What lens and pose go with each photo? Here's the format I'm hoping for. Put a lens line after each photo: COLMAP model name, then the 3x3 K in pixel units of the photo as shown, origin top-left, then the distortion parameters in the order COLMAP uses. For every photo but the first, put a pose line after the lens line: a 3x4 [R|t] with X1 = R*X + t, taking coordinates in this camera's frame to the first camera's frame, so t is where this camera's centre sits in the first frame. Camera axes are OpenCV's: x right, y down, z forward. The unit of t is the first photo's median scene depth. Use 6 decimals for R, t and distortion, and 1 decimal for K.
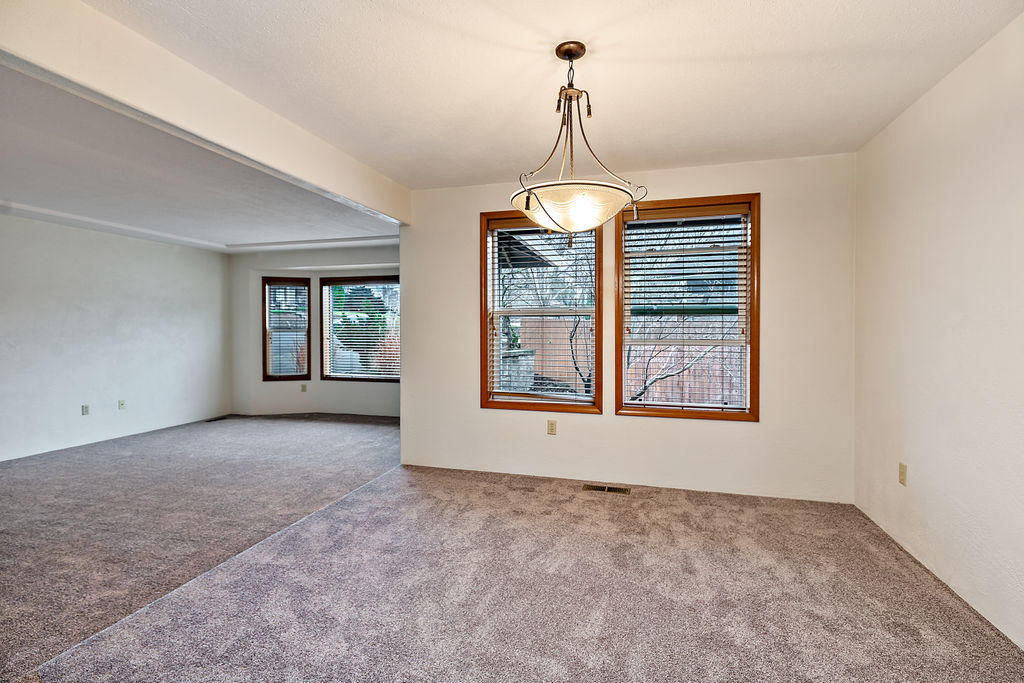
lens RADIAL K [[470.6, 0, 513.9], [0, 470.6, 334.2], [0, 0, 1]] dist [0.008342, -0.001168]
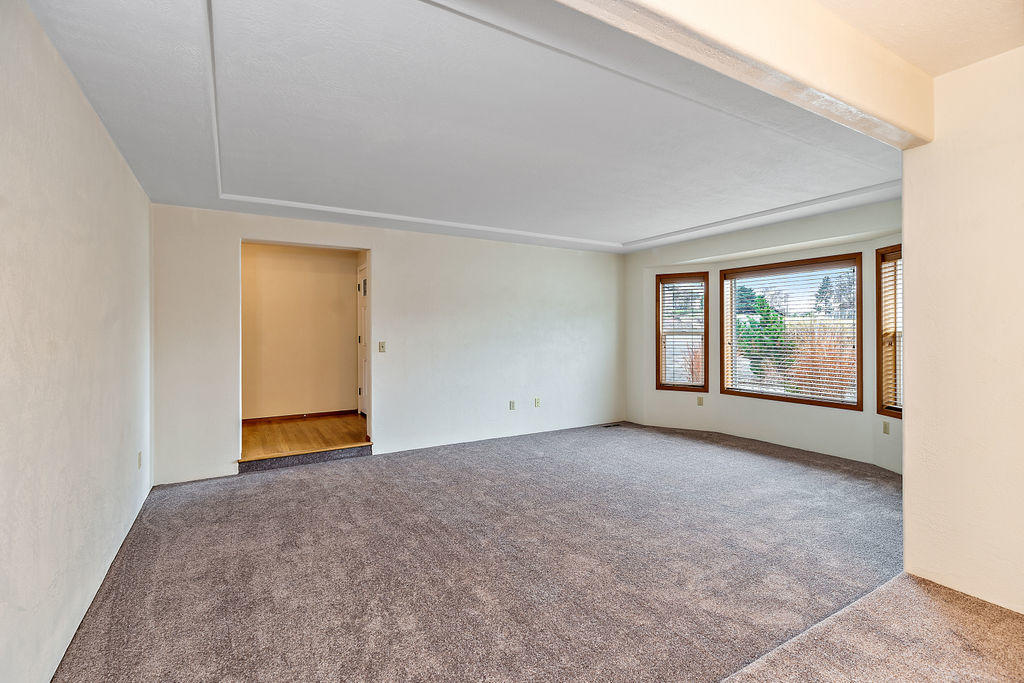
lens RADIAL K [[470.6, 0, 517.3], [0, 470.6, 333.1], [0, 0, 1]] dist [0.008342, -0.001168]
pose [[0.732781, -0.000217, -0.680464, -0.144018], [-0.005357, 0.999967, -0.006088, -0.002852], [0.680443, 0.008107, 0.732756, 0.197715]]
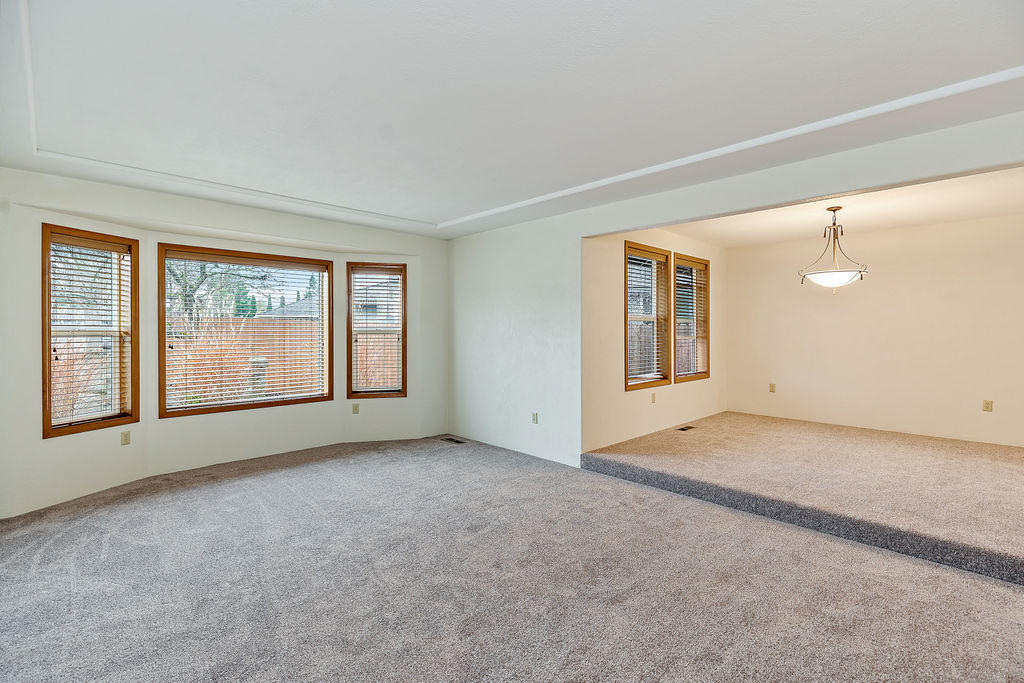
lens RADIAL K [[470.6, 0, 521.0], [0, 470.6, 333.4], [0, 0, 1]] dist [0.008342, -0.001168]
pose [[0.491950, -0.008233, 0.870584, -0.939822], [0.011539, 0.999929, 0.002935, -0.006416], [-0.870547, 0.008602, 0.492010, 0.432780]]
